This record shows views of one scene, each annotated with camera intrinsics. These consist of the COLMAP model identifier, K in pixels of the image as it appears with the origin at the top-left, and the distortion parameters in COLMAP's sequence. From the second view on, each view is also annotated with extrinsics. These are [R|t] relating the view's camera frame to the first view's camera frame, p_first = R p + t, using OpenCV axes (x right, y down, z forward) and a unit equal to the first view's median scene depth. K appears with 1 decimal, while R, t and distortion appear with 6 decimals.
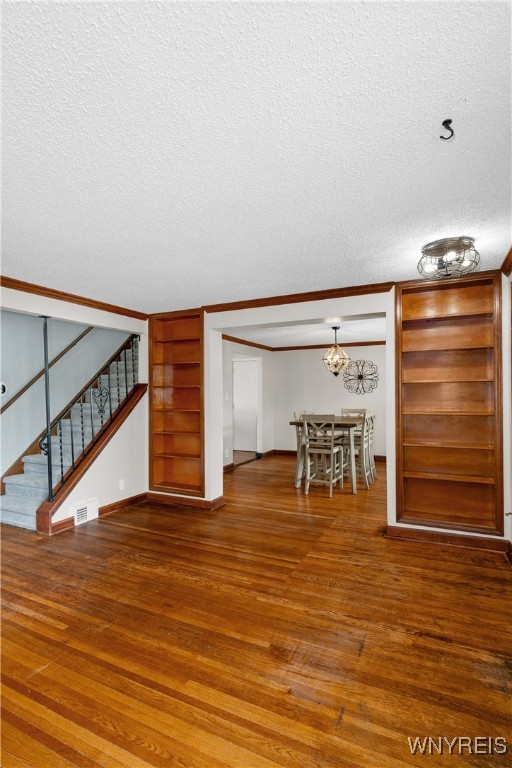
lens RADIAL K [[374.4, 0, 257.9], [0, 374.4, 395.7], [0, 0, 1]] dist [-0.001052, 0.000297]
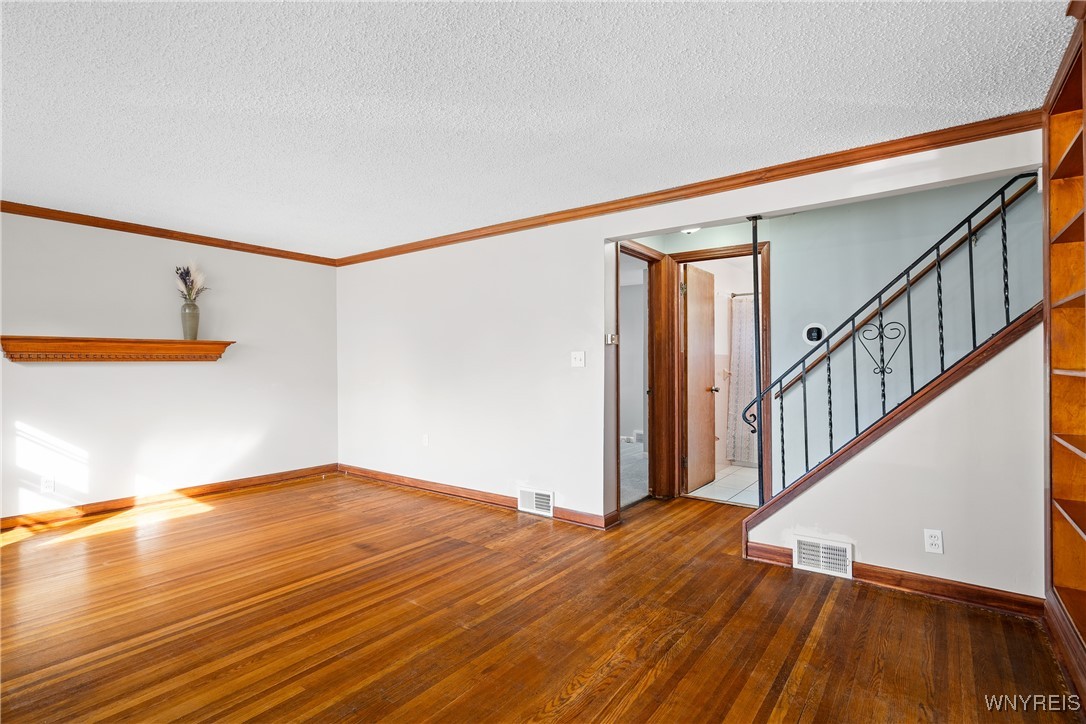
lens RADIAL K [[529.4, 0, 543.0], [0, 529.4, 362.0], [0, 0, 1]] dist [-0.001052, 0.000297]
pose [[-0.187724, 0.004014, -0.982214, 0.392401], [-0.000513, 0.999991, 0.004185, 0.036636], [0.982222, 0.001290, -0.187720, 0.828782]]
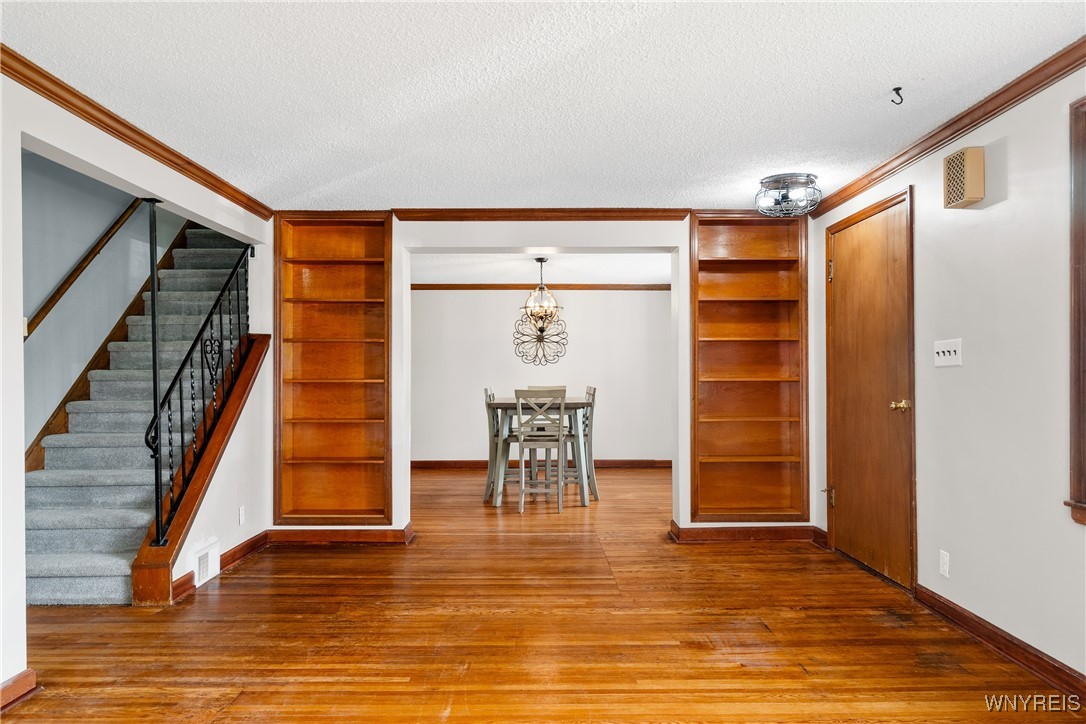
lens RADIAL K [[696.6, 0, 542.5], [0, 696.6, 374.9], [0, 0, 1]] dist [0.008162, 0.001063]
pose [[0.898824, 0.006399, 0.438263, -0.514882], [-0.002728, 0.999956, -0.009005, 0.049043], [-0.438302, 0.006898, 0.898801, -0.146246]]
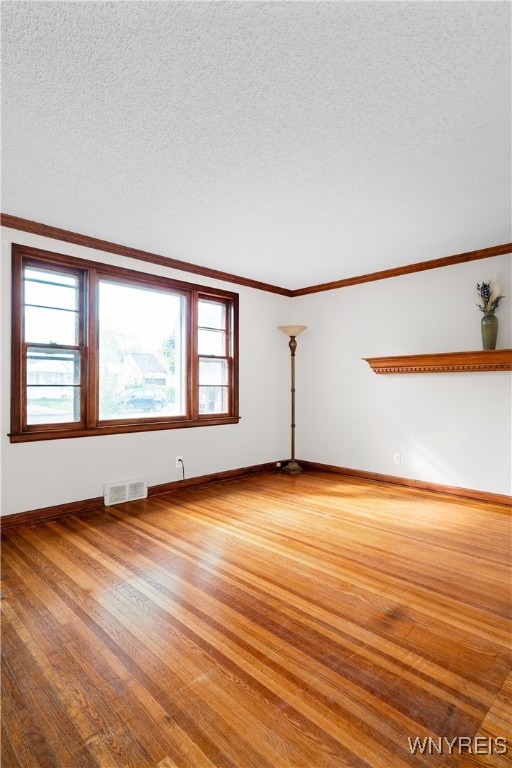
lens RADIAL K [[398.0, 0, 256.0], [0, 398.0, 384.0], [0, 0, 1]] dist [0.004087, 0.000788]
pose [[-0.943549, 0.008969, 0.331112, -0.490411], [0.008290, 0.999960, -0.003463, 0.071941], [-0.331130, -0.000523, -0.943585, 0.884646]]
